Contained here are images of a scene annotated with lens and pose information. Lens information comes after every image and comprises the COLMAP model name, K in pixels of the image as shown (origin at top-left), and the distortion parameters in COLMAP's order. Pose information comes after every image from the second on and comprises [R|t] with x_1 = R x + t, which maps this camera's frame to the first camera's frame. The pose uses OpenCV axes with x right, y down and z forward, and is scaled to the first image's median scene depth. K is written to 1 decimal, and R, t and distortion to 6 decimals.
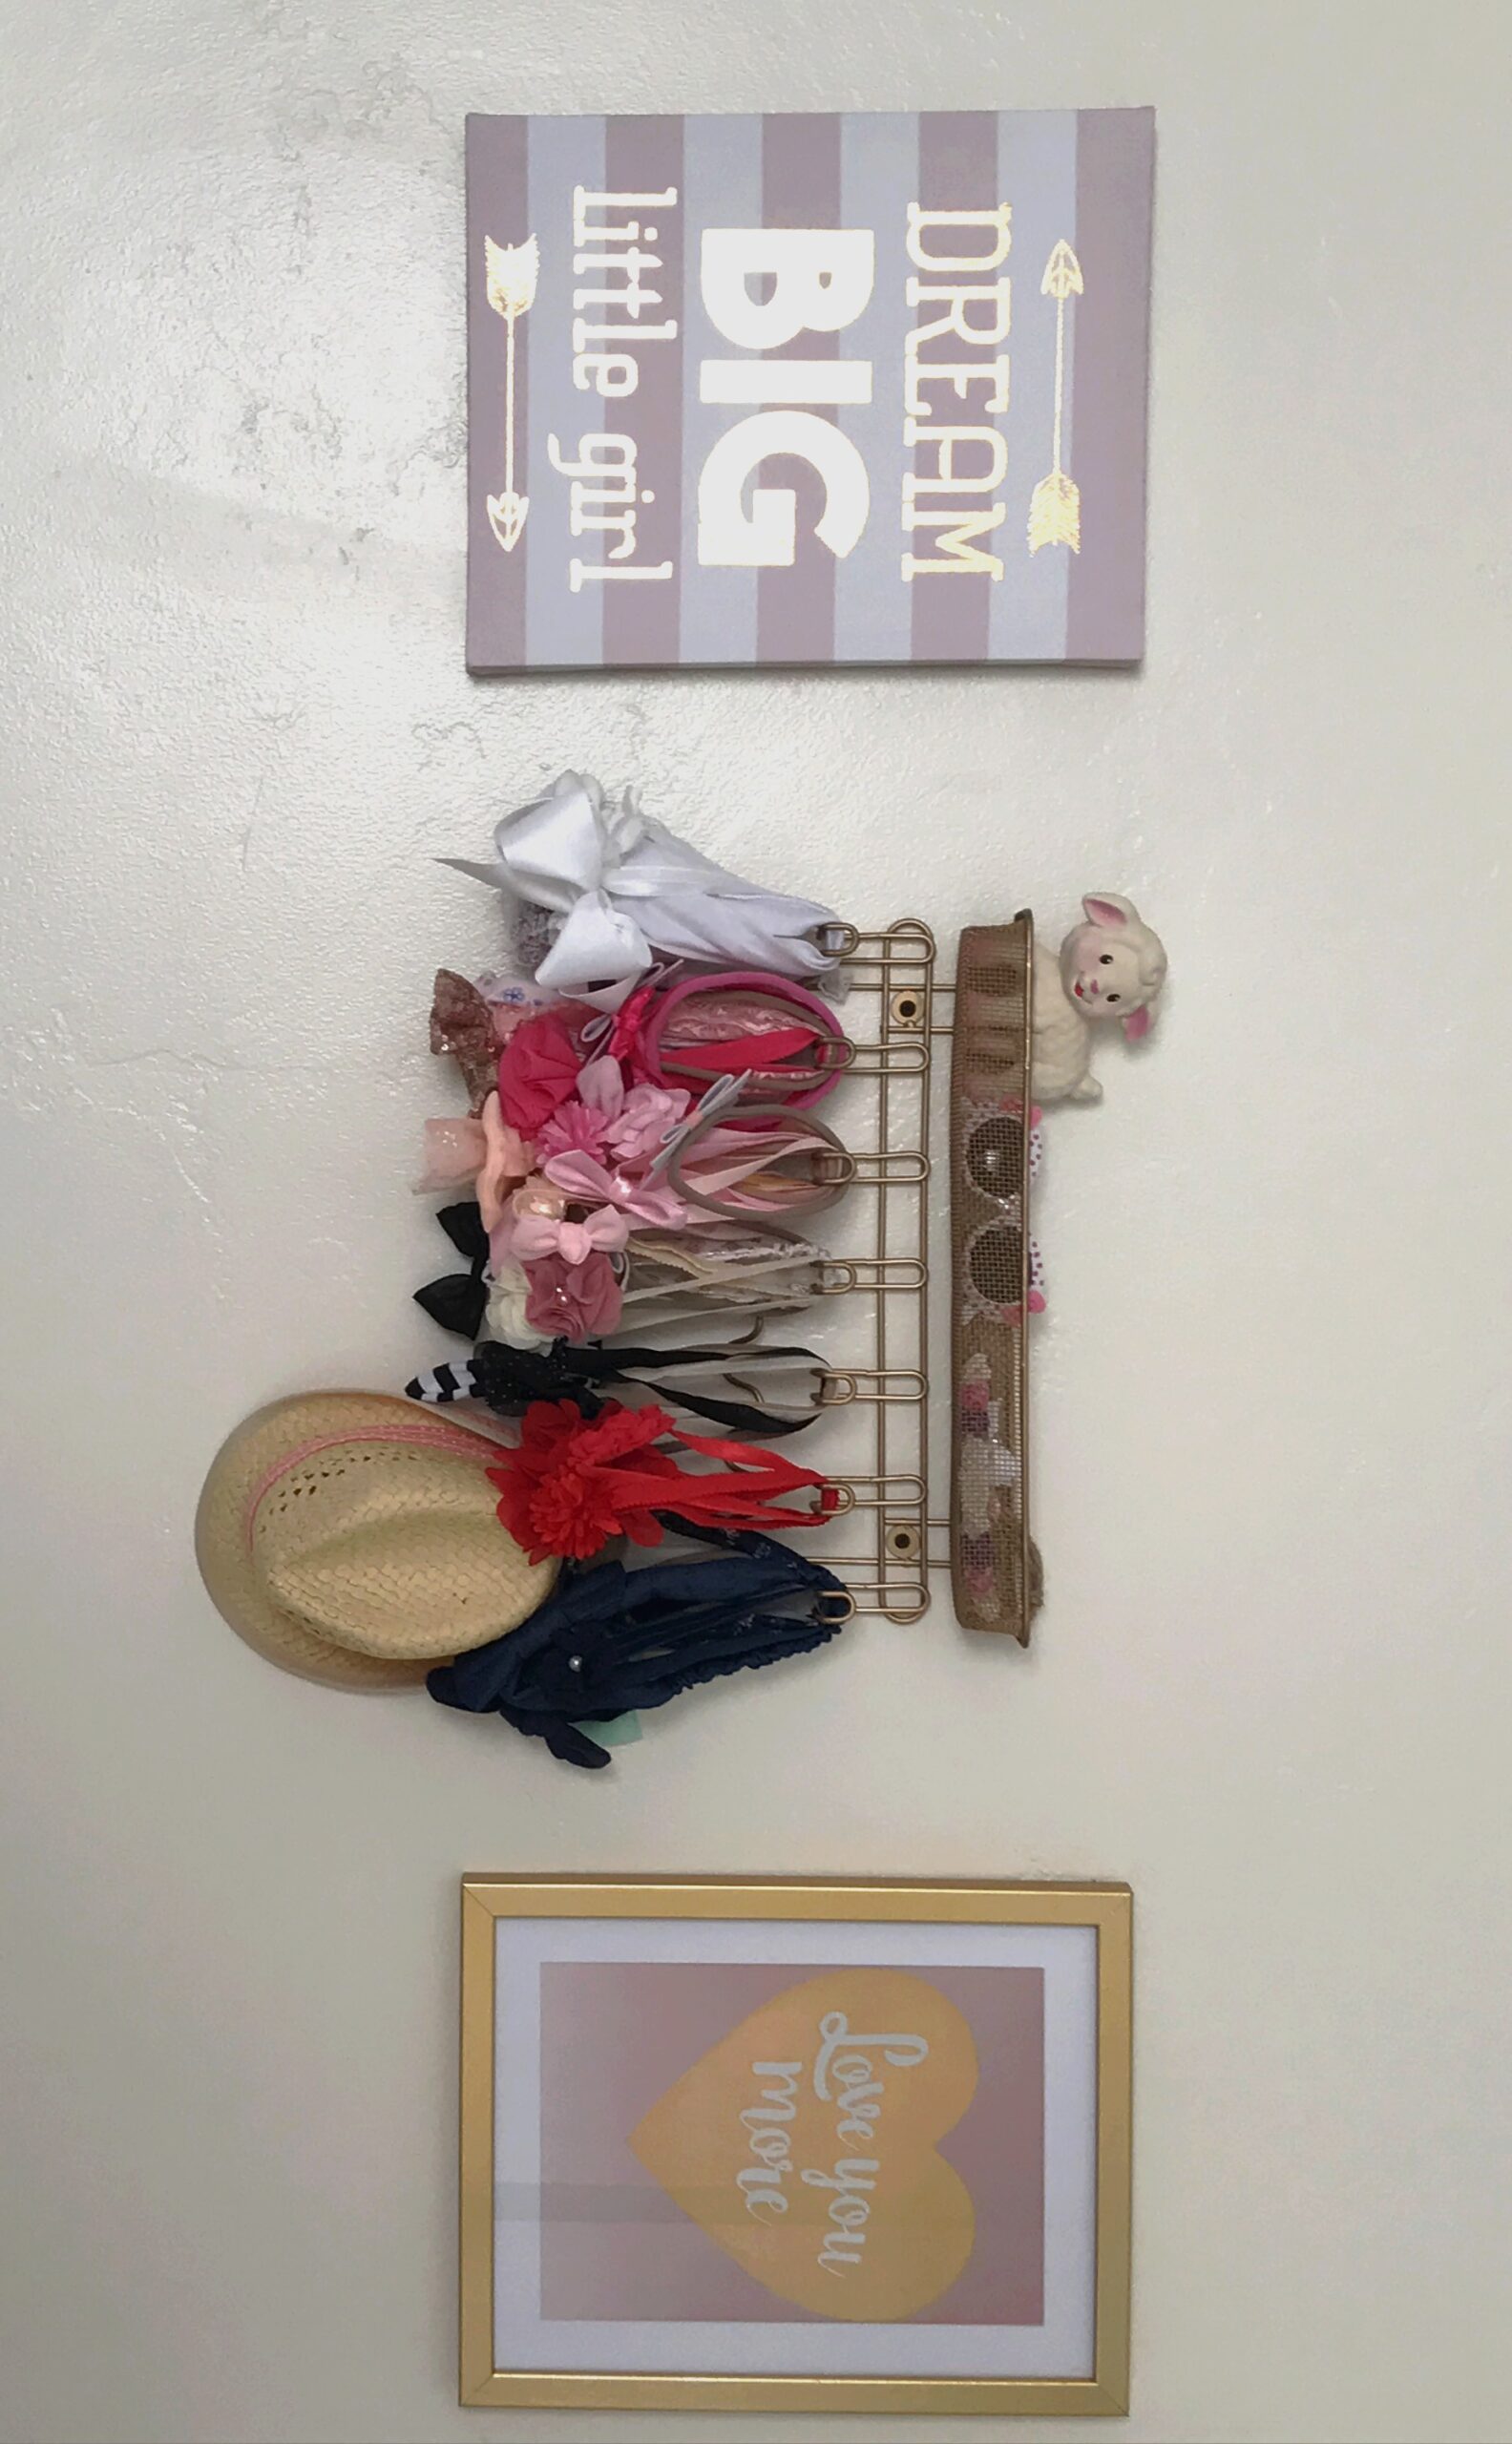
lens RADIAL K [[3410.6, 0, 756.0], [0, 3410.6, 1222.0], [0, 0, 1]] dist [-0.003678, -0.001069]
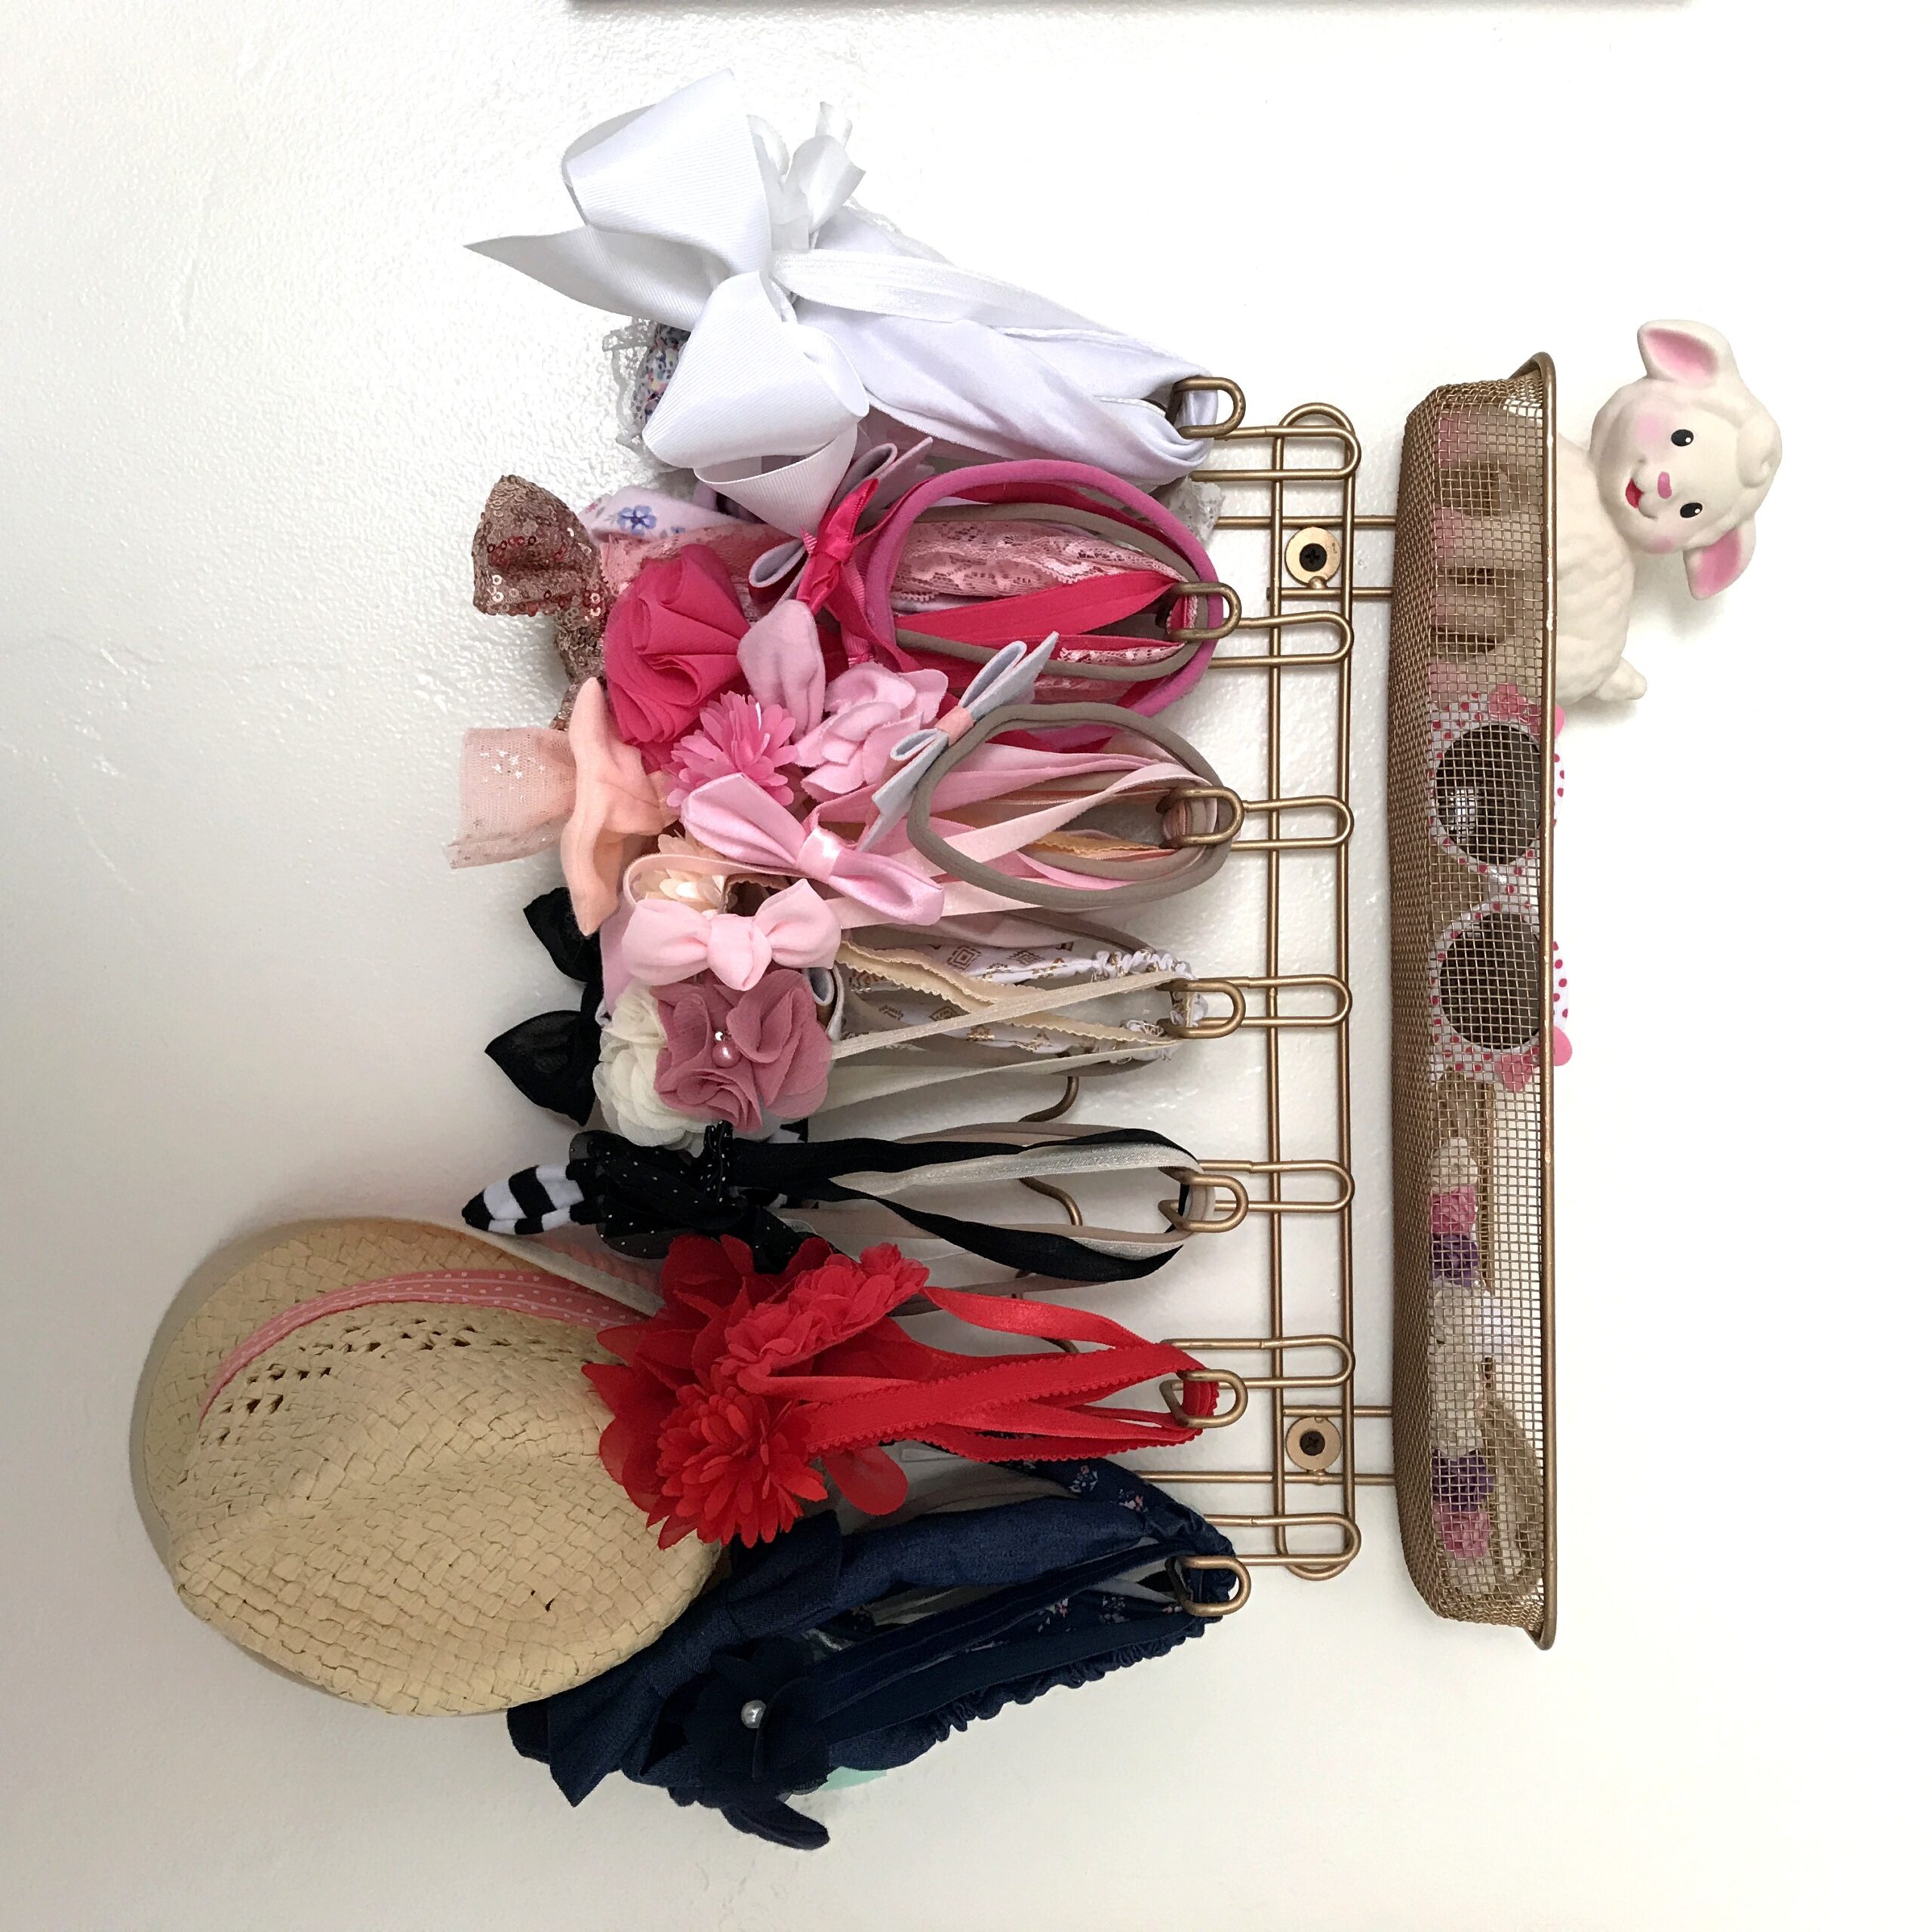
lens RADIAL K [[2879.6, 0, 966.0], [0, 2879.6, 966.0], [0, 0, 1]] dist [-0.159325, -0.009731]
pose [[0.999690, -0.013435, -0.020963, -0.007032], [0.013493, 0.999906, 0.002618, 0.007421], [0.020925, -0.002900, 0.999777, 0.519463]]
